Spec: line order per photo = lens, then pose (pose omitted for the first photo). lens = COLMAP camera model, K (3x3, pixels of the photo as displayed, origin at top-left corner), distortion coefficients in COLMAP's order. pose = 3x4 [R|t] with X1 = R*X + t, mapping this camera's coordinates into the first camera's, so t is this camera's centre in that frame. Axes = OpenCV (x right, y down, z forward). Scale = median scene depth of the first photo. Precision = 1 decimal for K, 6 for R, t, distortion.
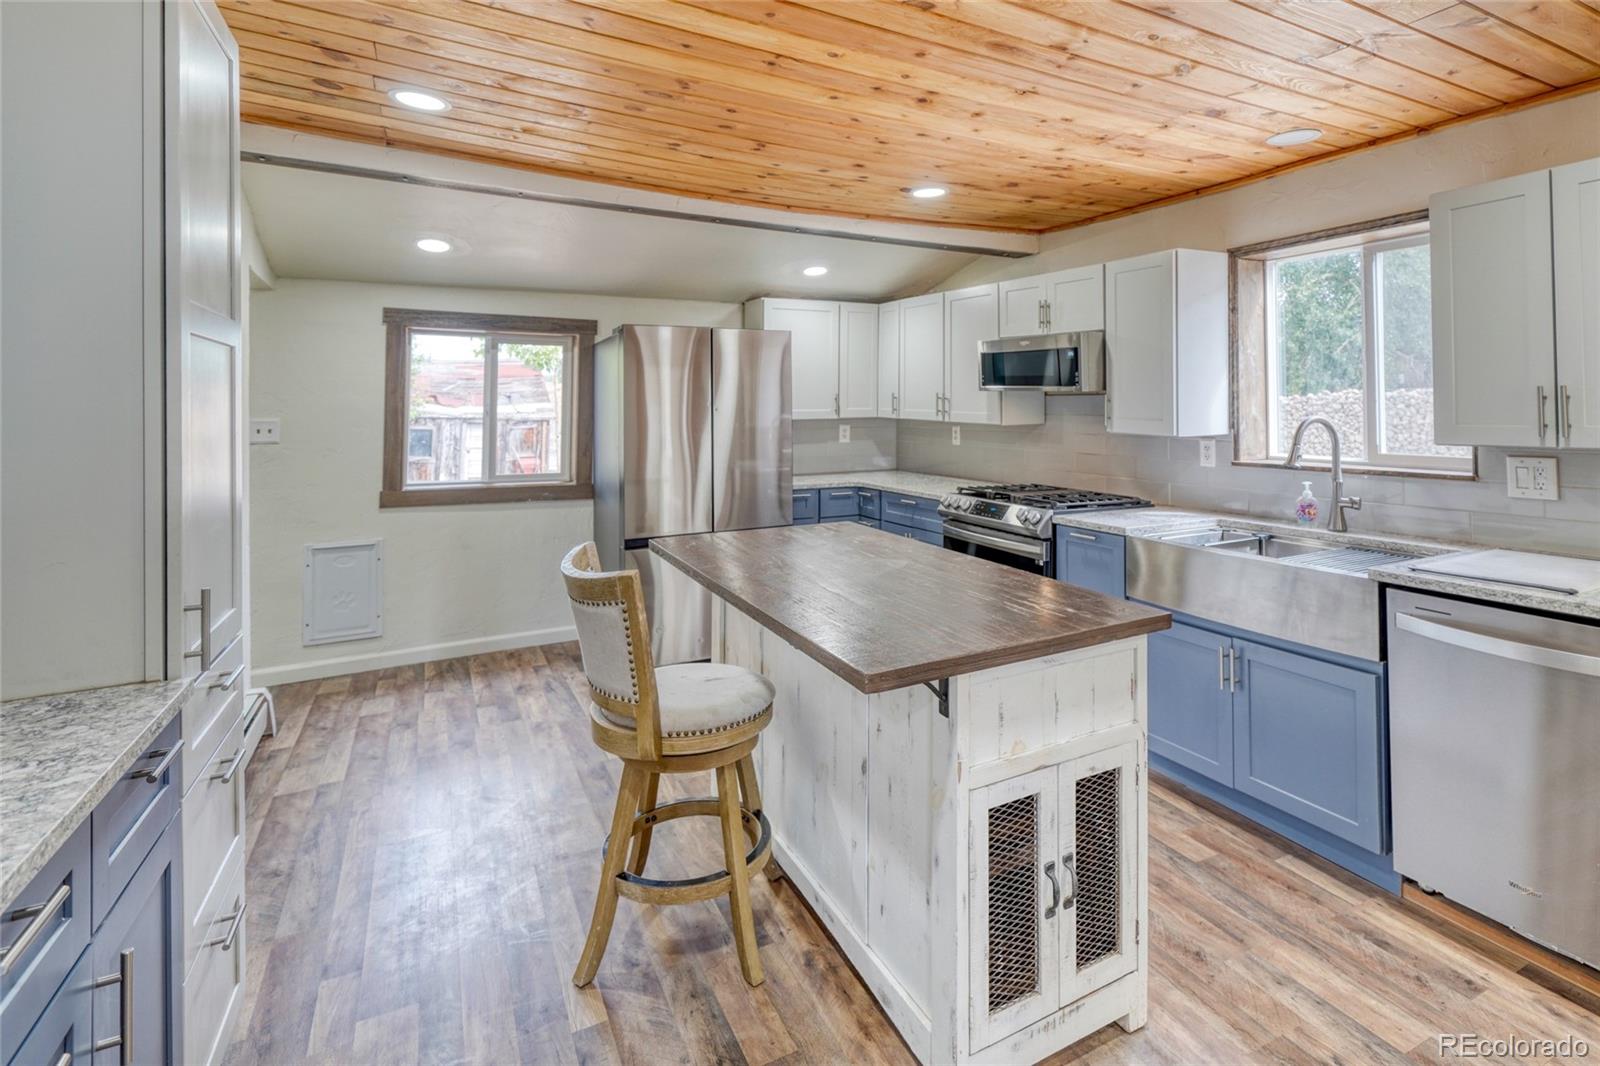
lens RADIAL K [[802.0, 0, 836.1], [0, 802.0, 390.7], [0, 0, 1]] dist [0.005094, 0.001596]
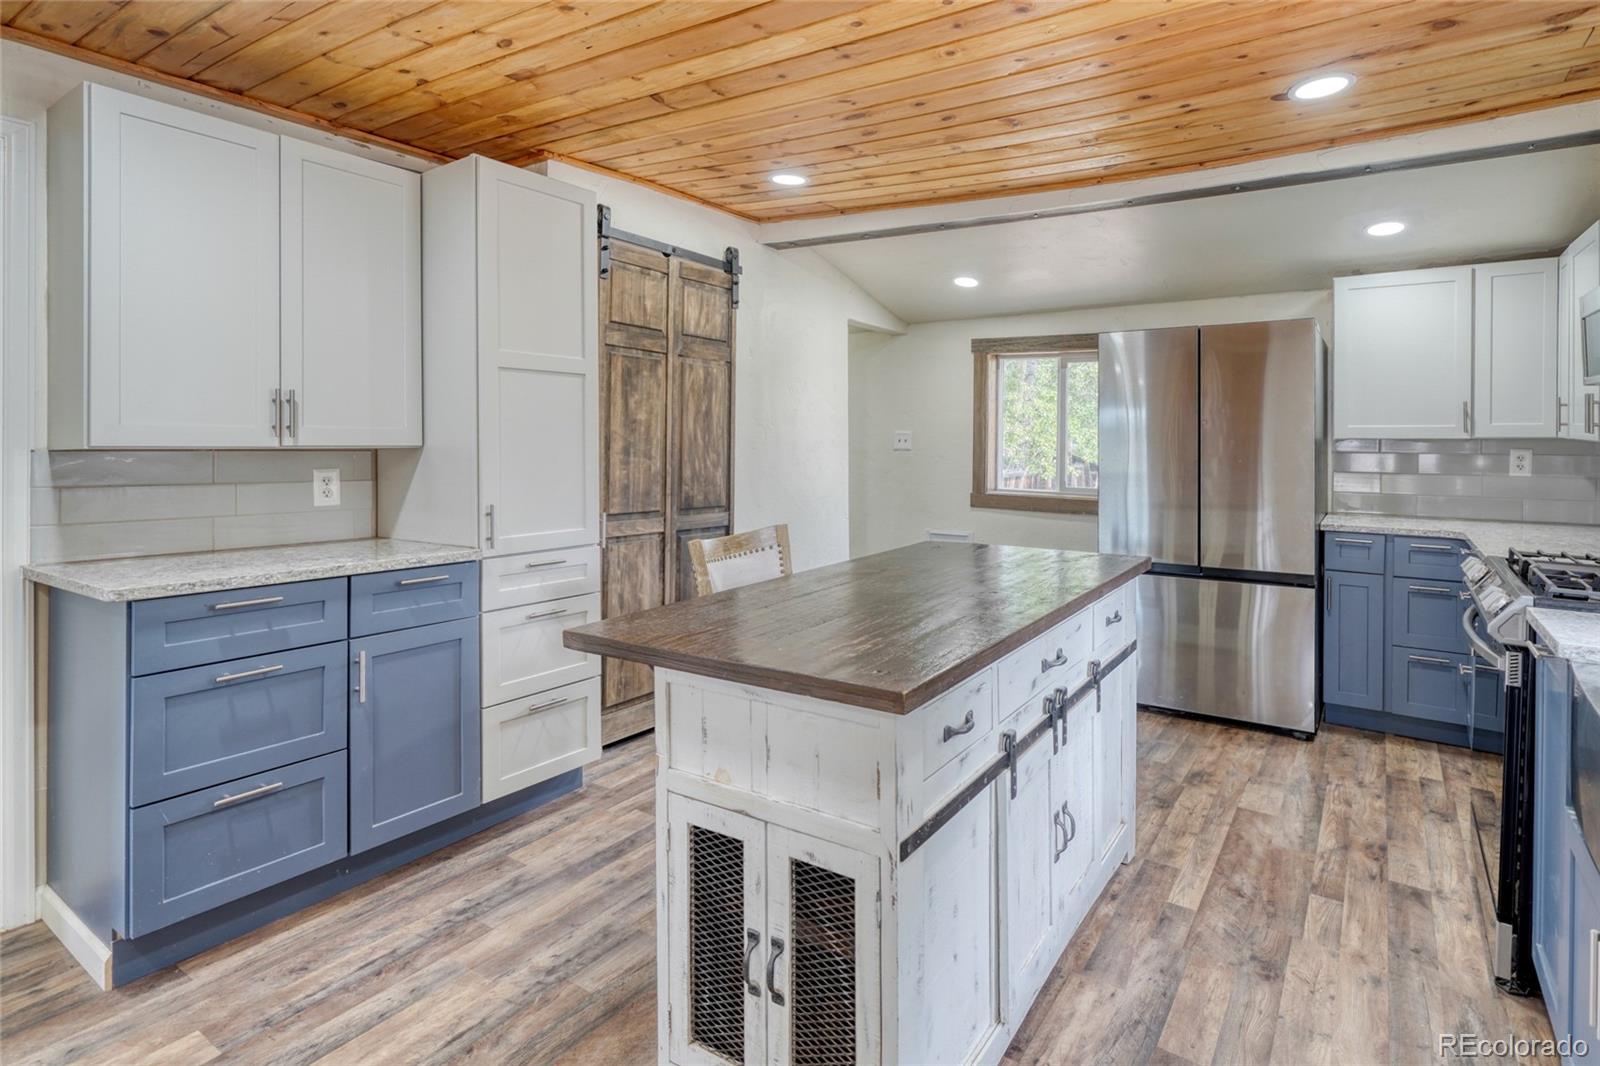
lens RADIAL K [[802.0, 0, 865.6], [0, 802.0, 445.3], [0, 0, 1]] dist [0.005094, 0.001596]
pose [[0.500969, 0.017884, -0.865281, 0.393158], [0.007777, 0.999653, 0.025164, 0.022696], [0.865431, -0.019336, 0.500656, 0.260866]]
